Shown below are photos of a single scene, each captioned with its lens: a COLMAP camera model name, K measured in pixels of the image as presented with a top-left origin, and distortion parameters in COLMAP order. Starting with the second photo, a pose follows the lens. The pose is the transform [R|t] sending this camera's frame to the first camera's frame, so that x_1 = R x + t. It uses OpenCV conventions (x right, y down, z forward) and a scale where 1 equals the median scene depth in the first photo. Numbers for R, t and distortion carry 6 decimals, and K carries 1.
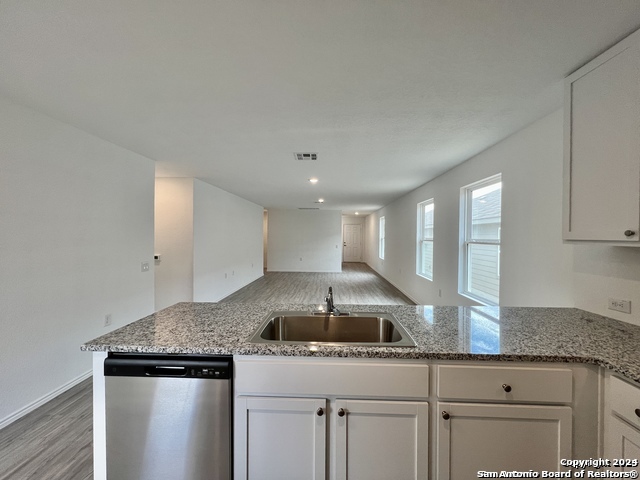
lens RADIAL K [[257.4, 0, 320.0], [0, 257.4, 240.0], [0, 0, 1]] dist [-0.000250, -0.000045]
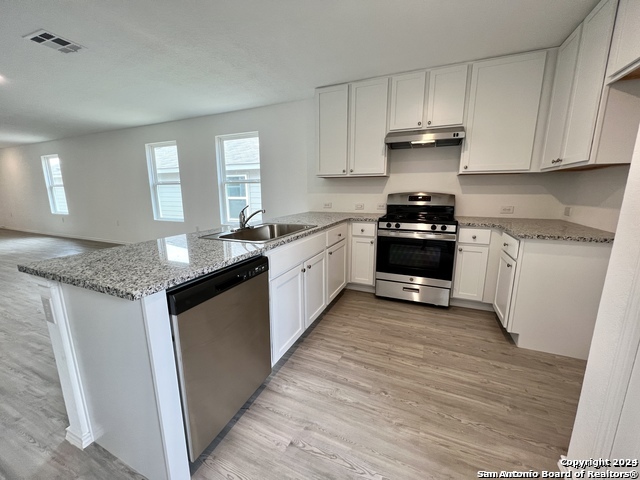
lens RADIAL K [[257.5, 0, 319.0], [0, 257.5, 240.9], [0, 0, 1]] dist [-0.001711, 0.000192]
pose [[0.355536, -0.187651, 0.915632, -0.609606], [0.019863, 0.980934, 0.193322, 0.069101], [-0.934451, -0.050546, 0.352485, 0.140164]]
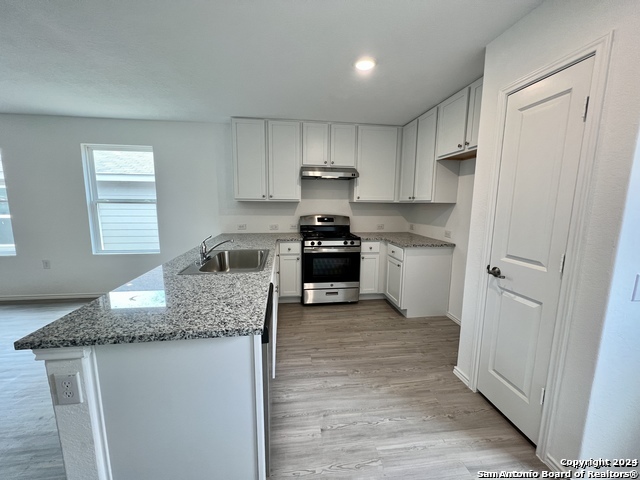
lens RADIAL K [[257.5, 0, 319.0], [0, 257.5, 240.9], [0, 0, 1]] dist [-0.001711, 0.000192]
pose [[-0.188212, -0.151324, 0.970401, -0.765419], [0.004104, 0.987929, 0.154853, 0.009335], [-0.982120, 0.033128, -0.185319, 0.435247]]
